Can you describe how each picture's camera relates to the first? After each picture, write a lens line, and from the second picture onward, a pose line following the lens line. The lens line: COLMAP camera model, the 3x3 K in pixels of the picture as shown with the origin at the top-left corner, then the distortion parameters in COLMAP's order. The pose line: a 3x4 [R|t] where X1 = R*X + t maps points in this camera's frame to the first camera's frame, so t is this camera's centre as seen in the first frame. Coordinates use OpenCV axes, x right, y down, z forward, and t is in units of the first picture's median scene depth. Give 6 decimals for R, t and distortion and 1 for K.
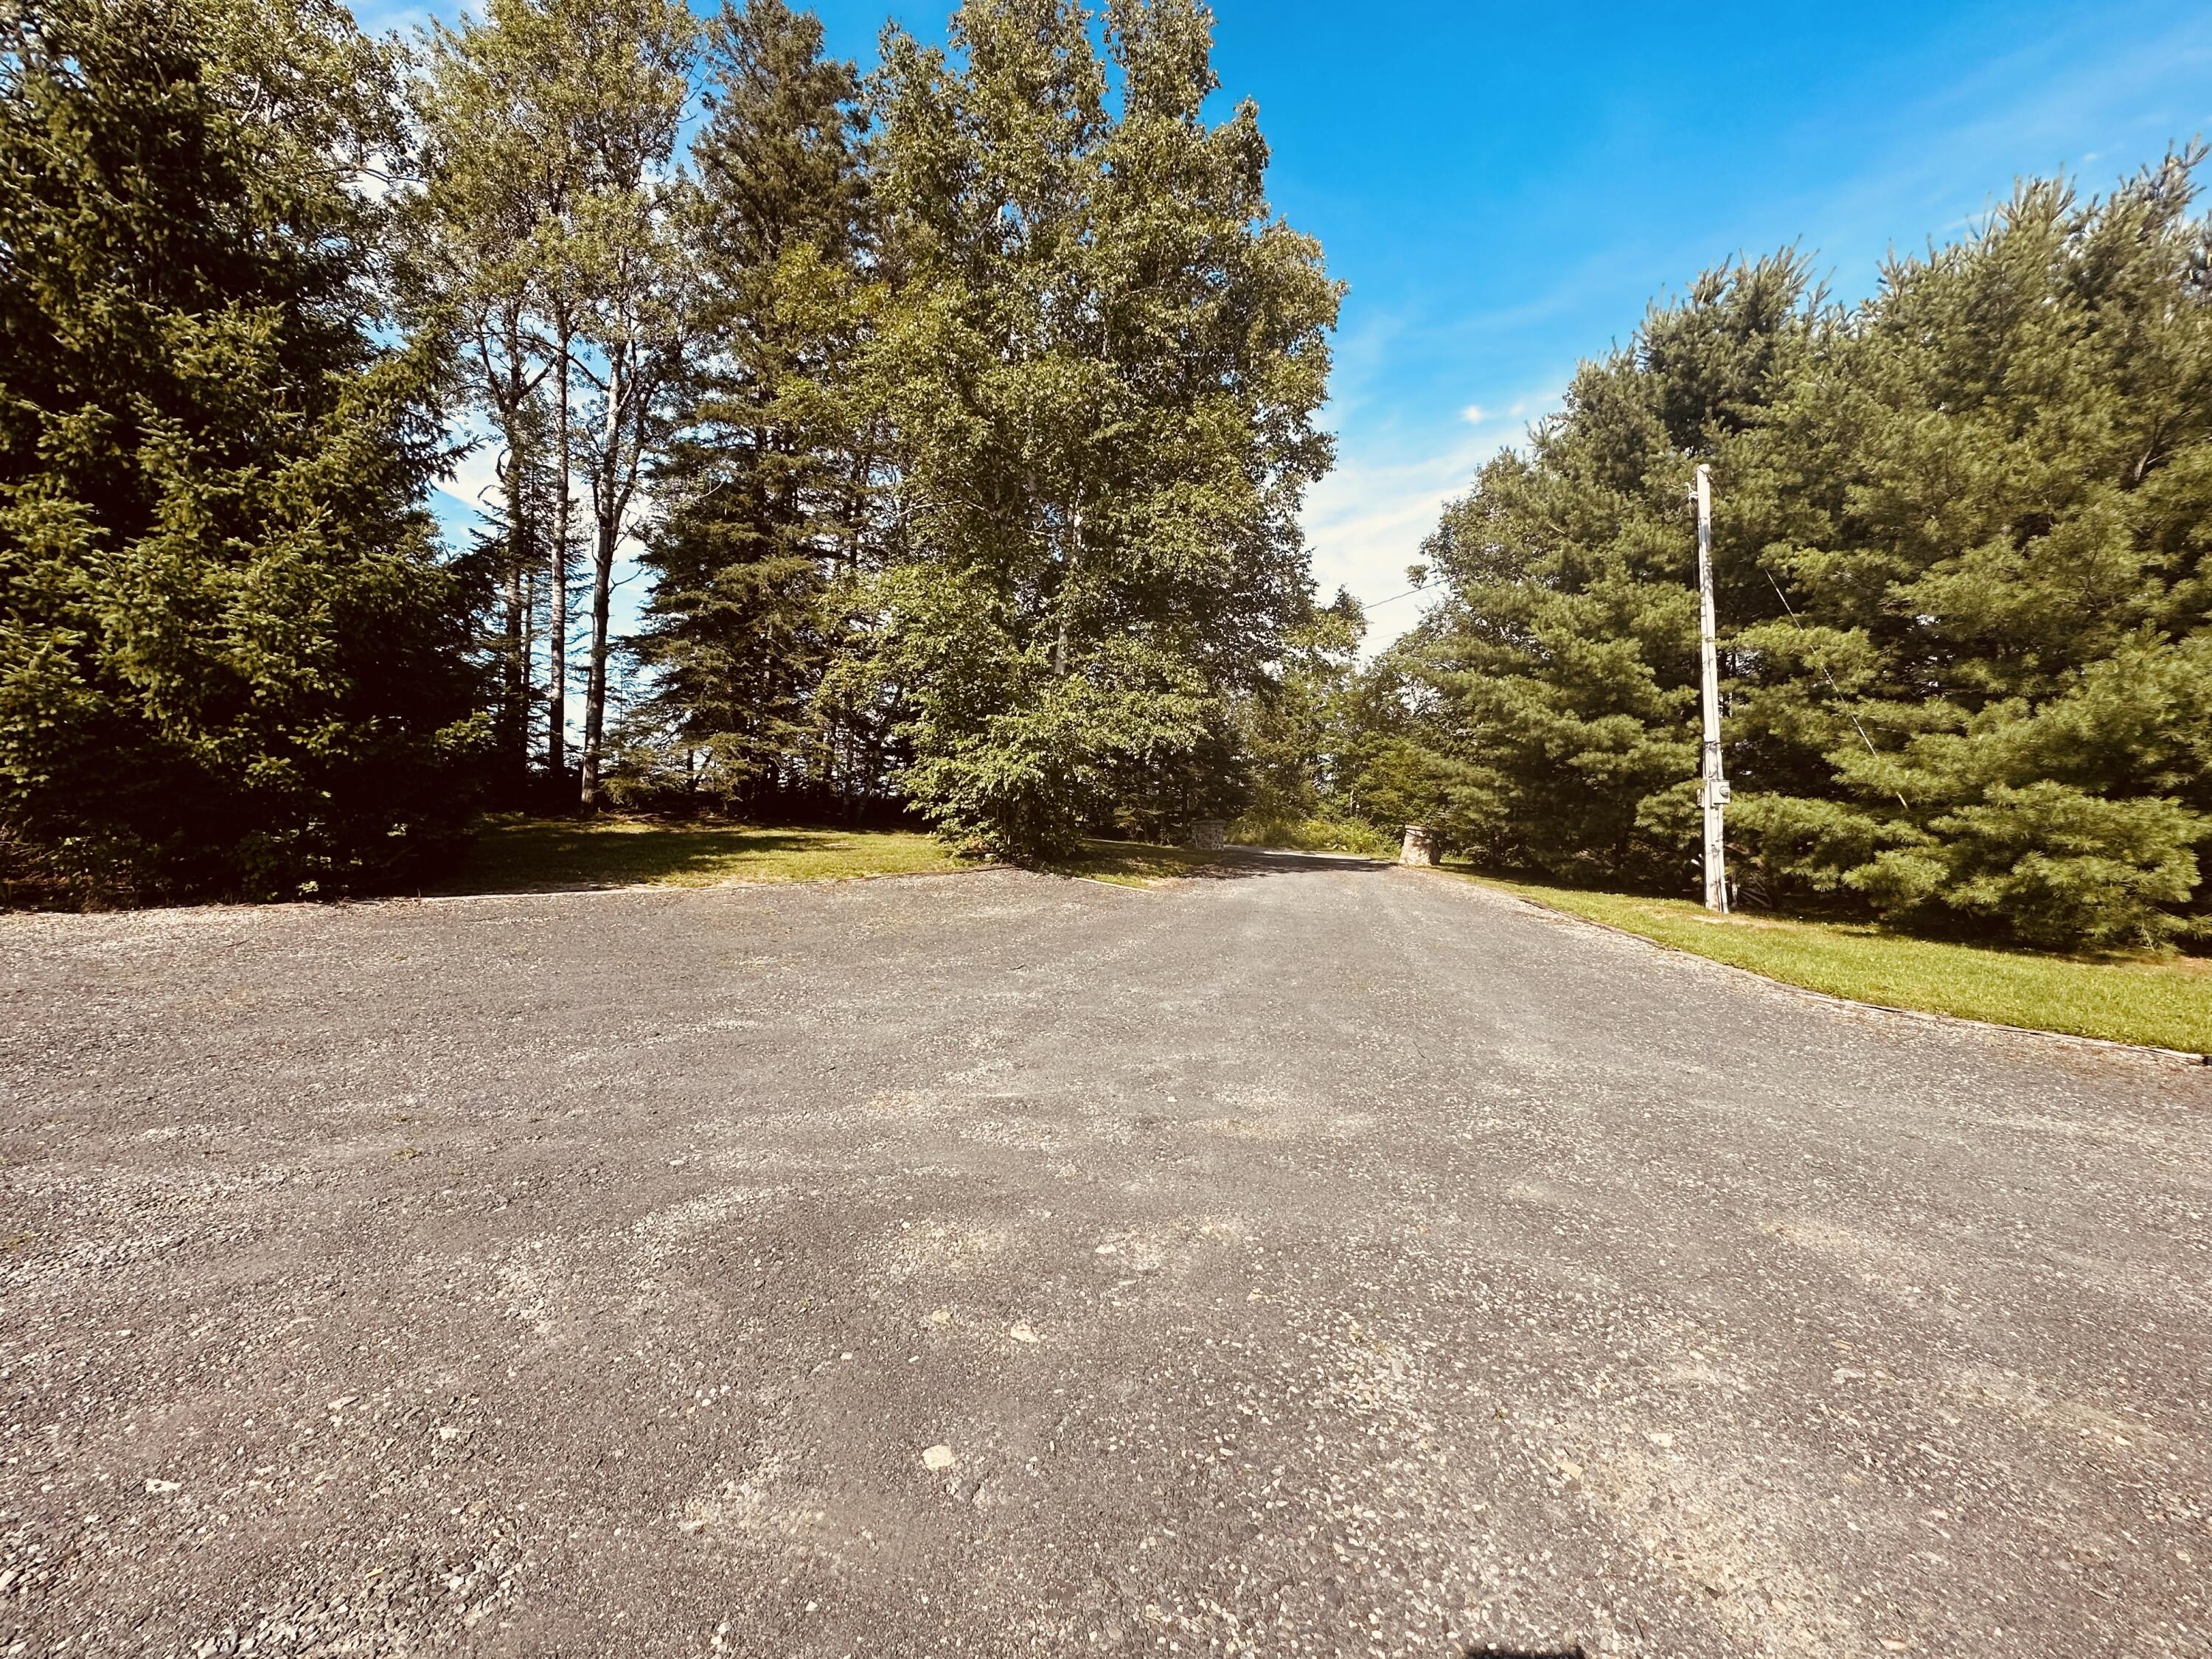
lens RADIAL K [[879.2, 0, 1110.2], [0, 879.2, 828.1], [0, 0, 1]] dist [-0.002173, 0.000153]
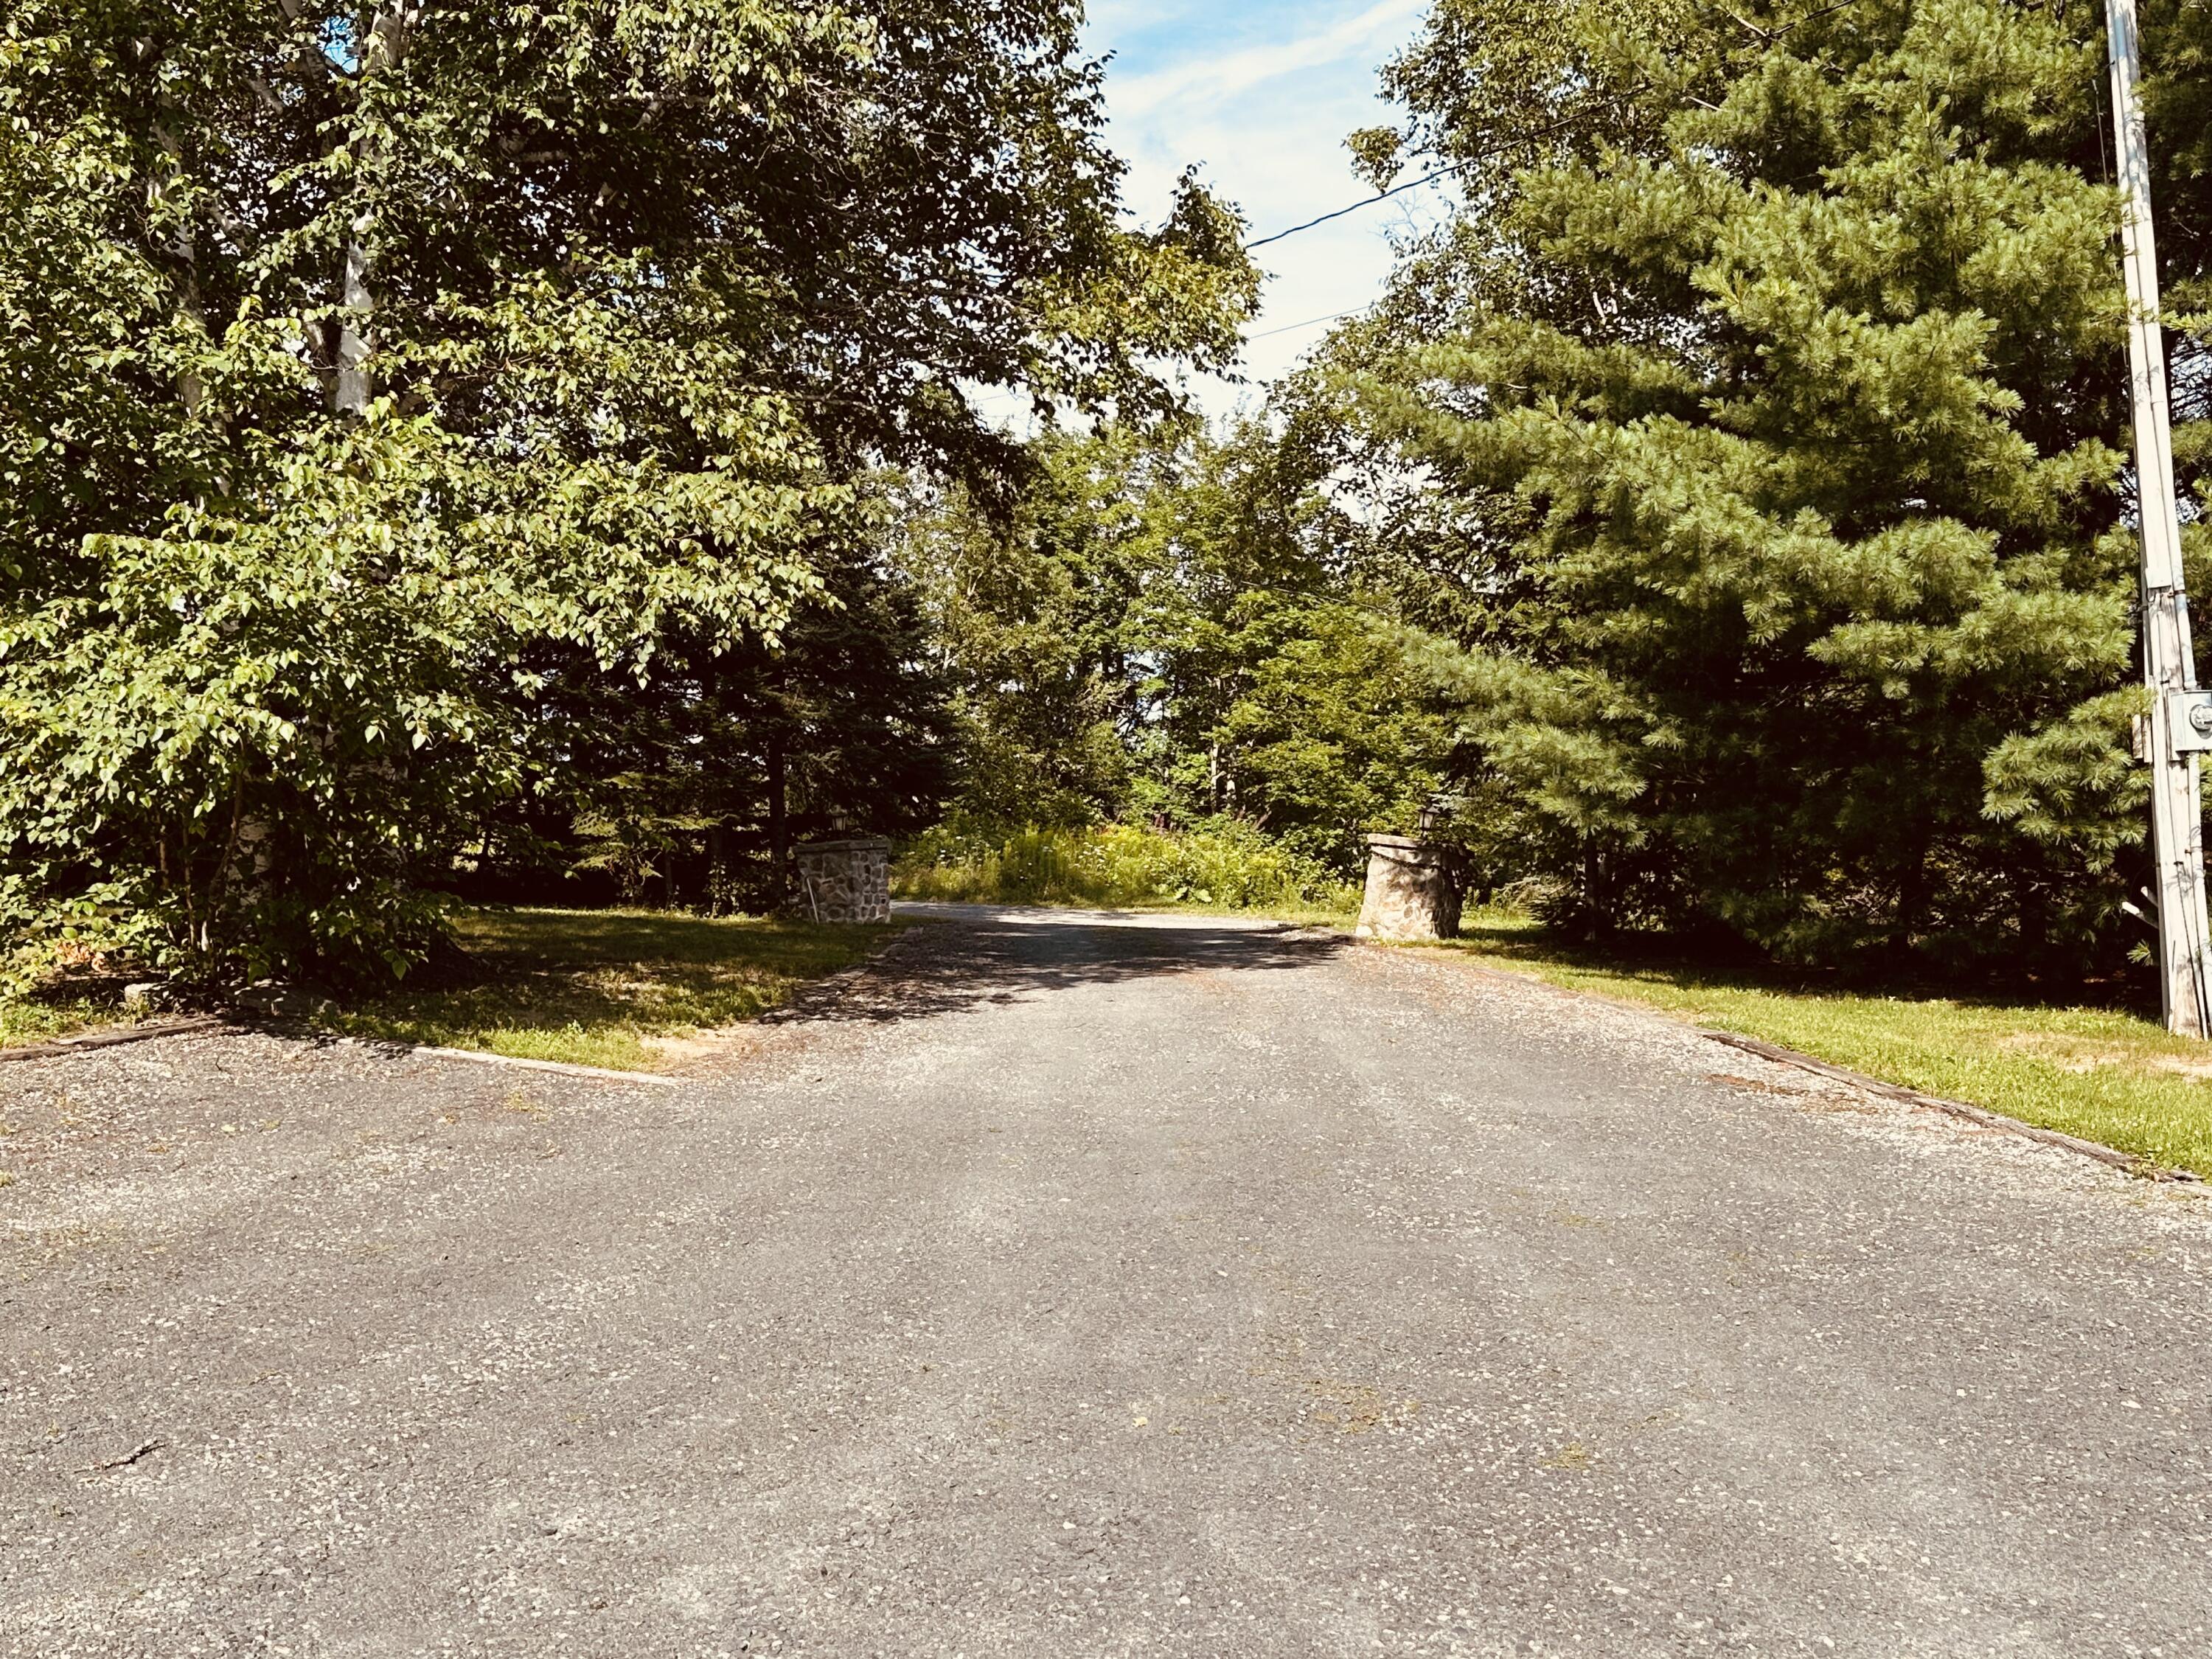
lens RADIAL K [[2281.7, 0, 1098.3], [0, 2281.7, 841.6], [0, 0, 1]] dist [0.238410, -0.572819]
pose [[0.975171, -0.039393, 0.217920, 0.016478], [0.040434, 0.999182, -0.000318, -0.007448], [-0.217729, 0.009121, 0.975967, 0.116433]]
